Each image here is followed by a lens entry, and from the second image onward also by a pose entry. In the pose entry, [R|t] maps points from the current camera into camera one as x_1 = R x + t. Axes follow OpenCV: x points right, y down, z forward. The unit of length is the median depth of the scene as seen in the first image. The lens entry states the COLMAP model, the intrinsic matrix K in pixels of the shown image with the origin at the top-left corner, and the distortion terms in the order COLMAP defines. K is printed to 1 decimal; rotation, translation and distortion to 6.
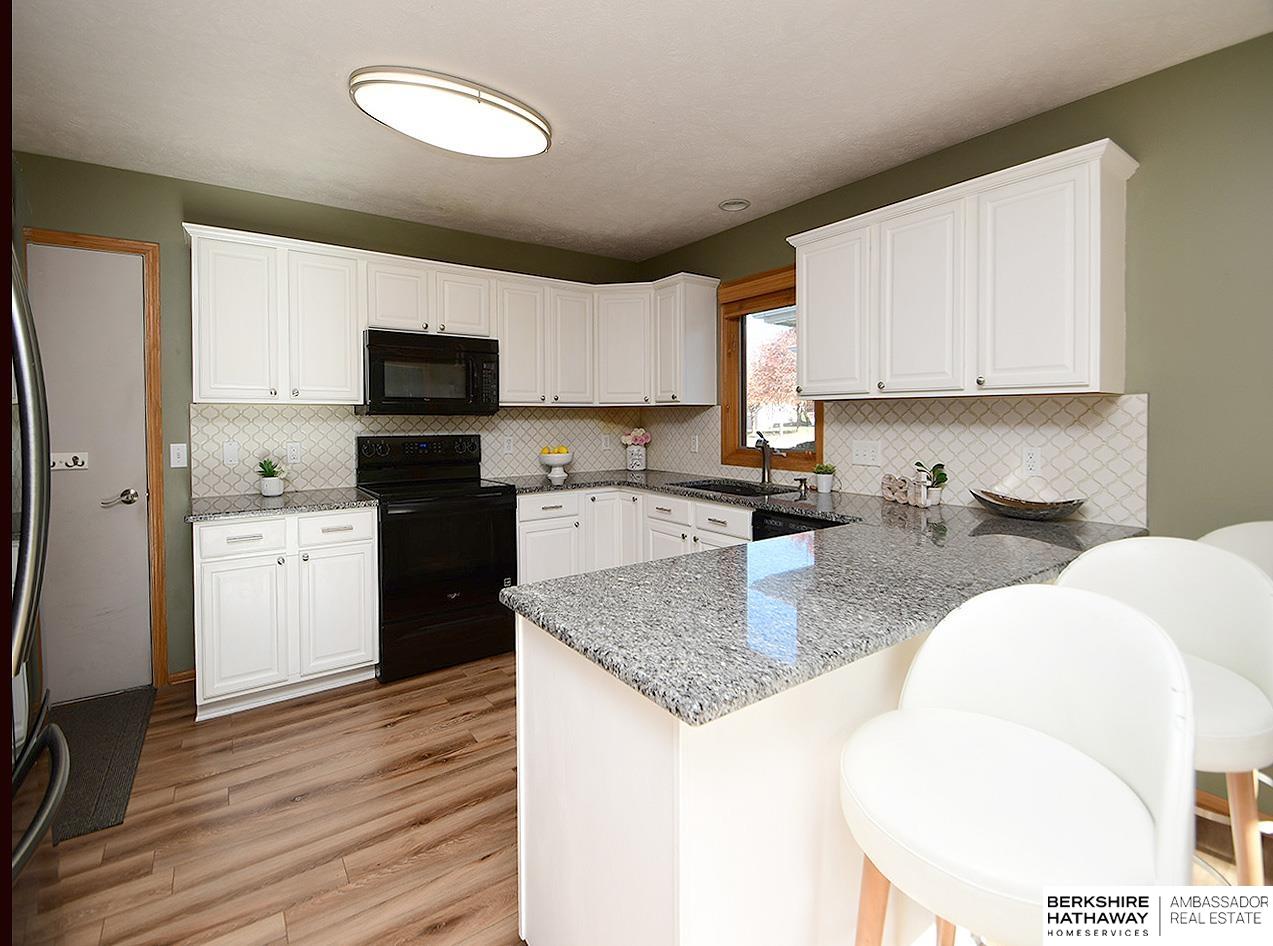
lens RADIAL K [[573.2, 0, 636.5], [0, 573.2, 473.0], [0, 0, 1]] dist [-0.001764, -0.000896]
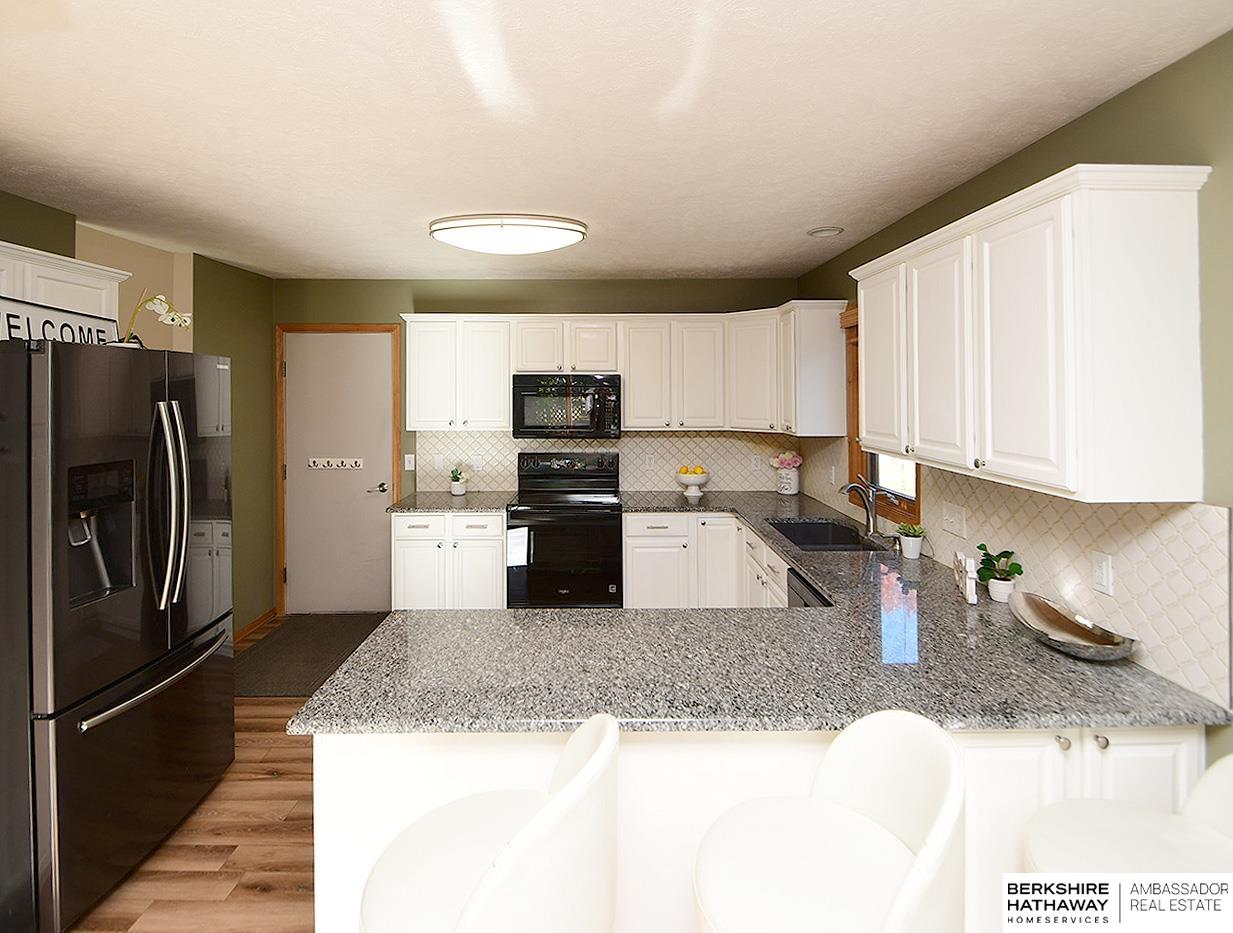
lens RADIAL K [[591.0, 0, 618.0], [0, 591.0, 441.9], [0, 0, 1]] dist [0.000325, -0.000311]
pose [[0.829465, 0.055266, -0.555817, 0.456345], [-0.062765, 0.998013, 0.005568, -0.116178], [0.555021, 0.030267, 0.831286, 0.026938]]
